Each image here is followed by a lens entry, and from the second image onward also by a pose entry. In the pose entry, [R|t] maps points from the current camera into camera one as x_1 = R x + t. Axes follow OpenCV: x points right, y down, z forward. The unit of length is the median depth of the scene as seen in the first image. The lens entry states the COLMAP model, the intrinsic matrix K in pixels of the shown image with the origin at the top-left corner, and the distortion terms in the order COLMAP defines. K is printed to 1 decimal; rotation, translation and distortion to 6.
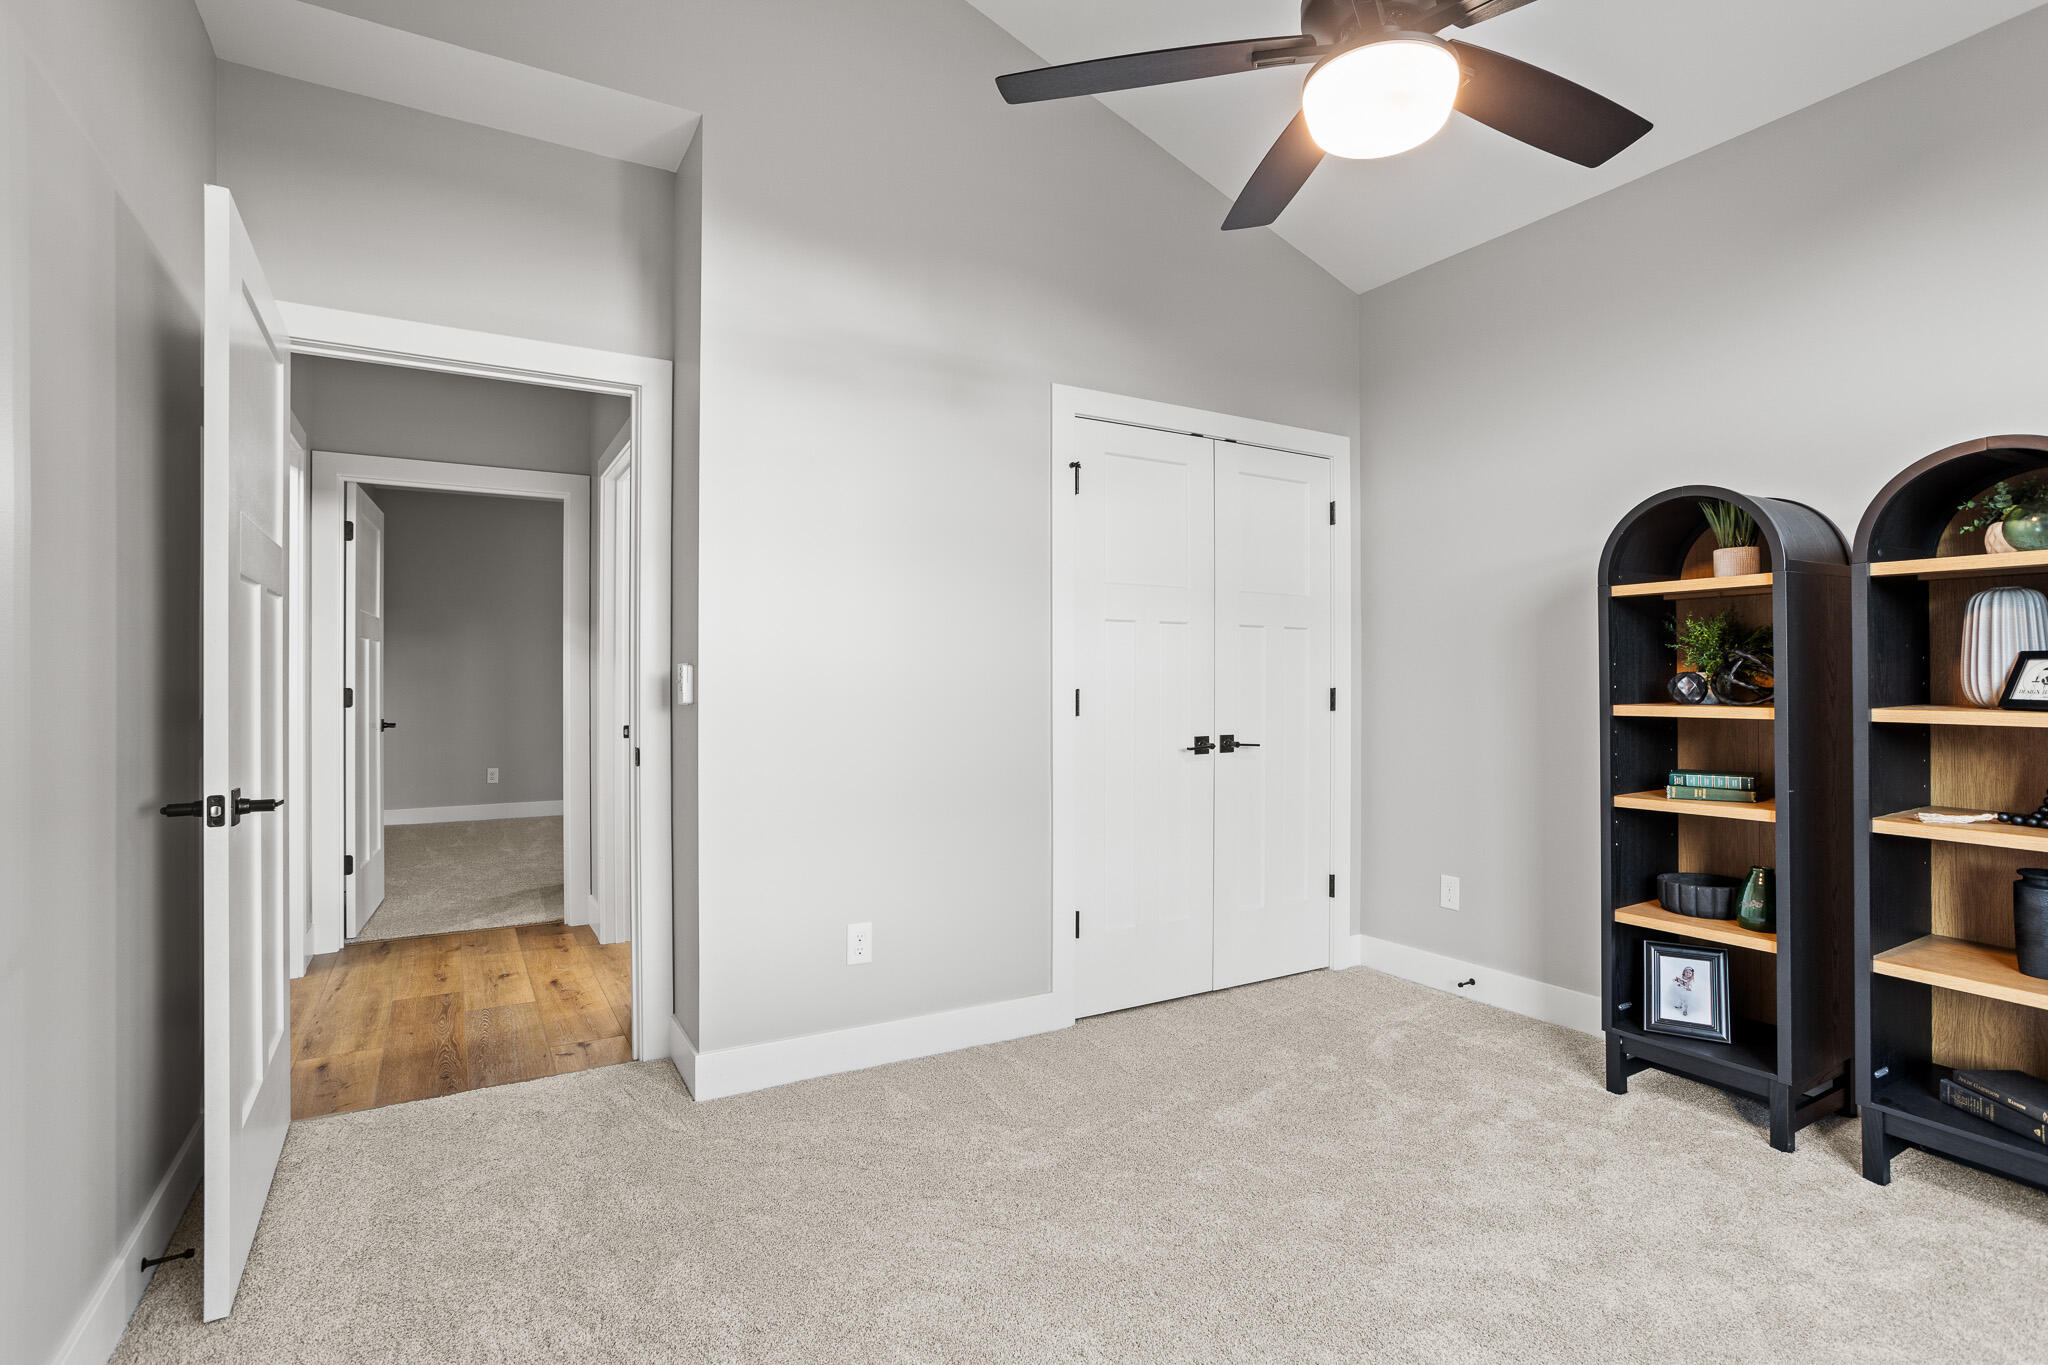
lens RADIAL K [[1016.8, 0, 1024.0], [0, 1016.8, 682.5], [0, 0, 1]] dist [-0.000774, -0.000230]
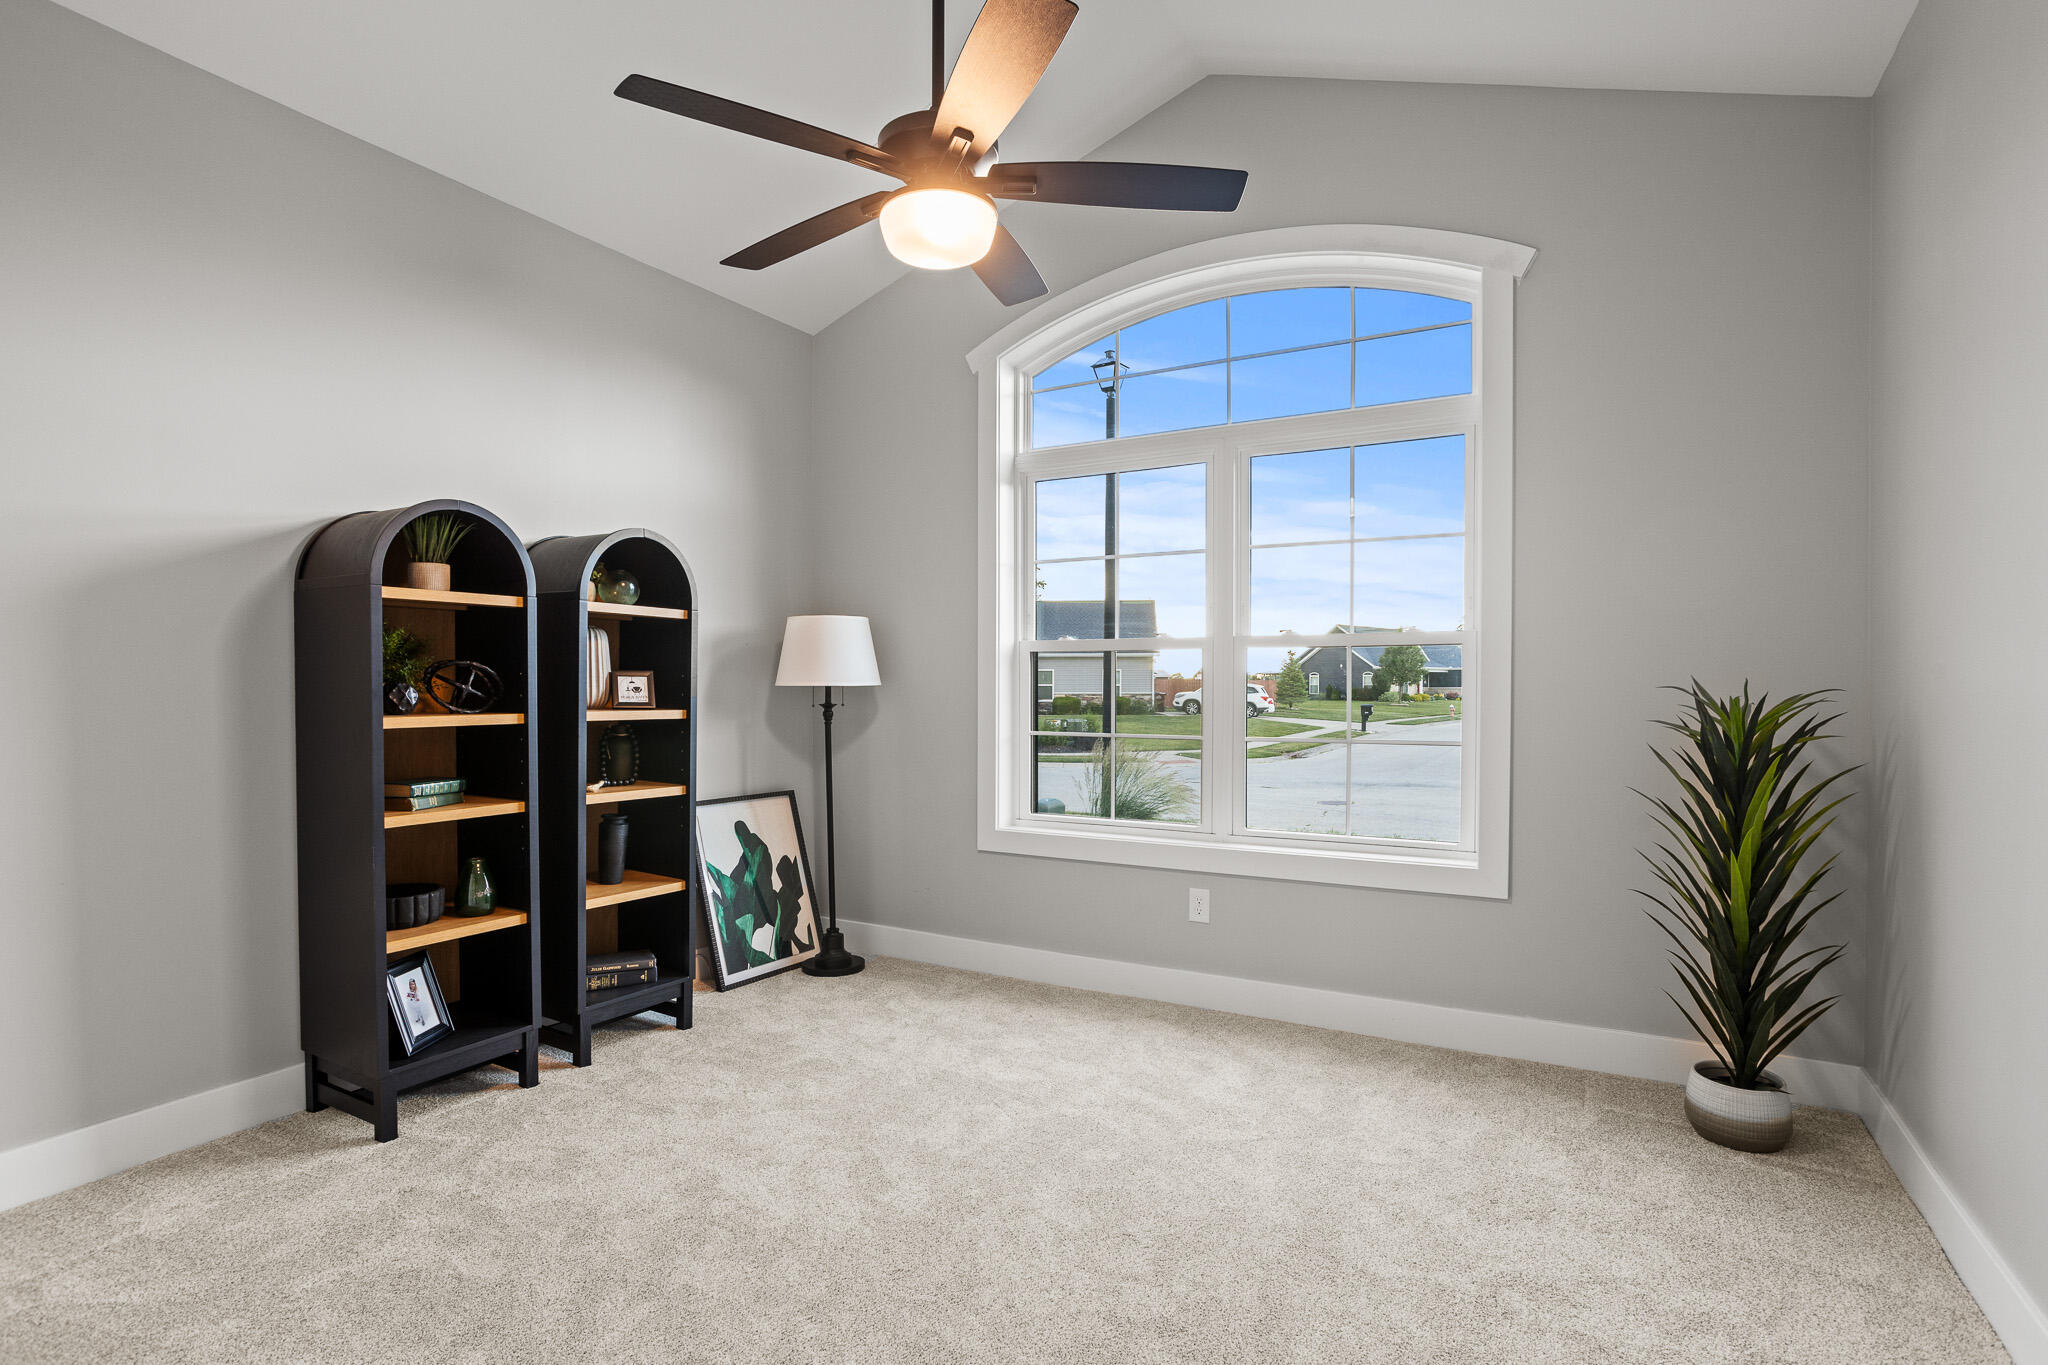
lens RADIAL K [[962.2, 0, 1093.8], [0, 962.2, 699.0], [0, 0, 1]] dist [0.000187, 0.000087]
pose [[-0.530829, -0.007187, 0.847449, -0.514506], [0.001610, 0.999954, 0.009488, -0.001339], [-0.847477, 0.006401, -0.530793, 0.970376]]
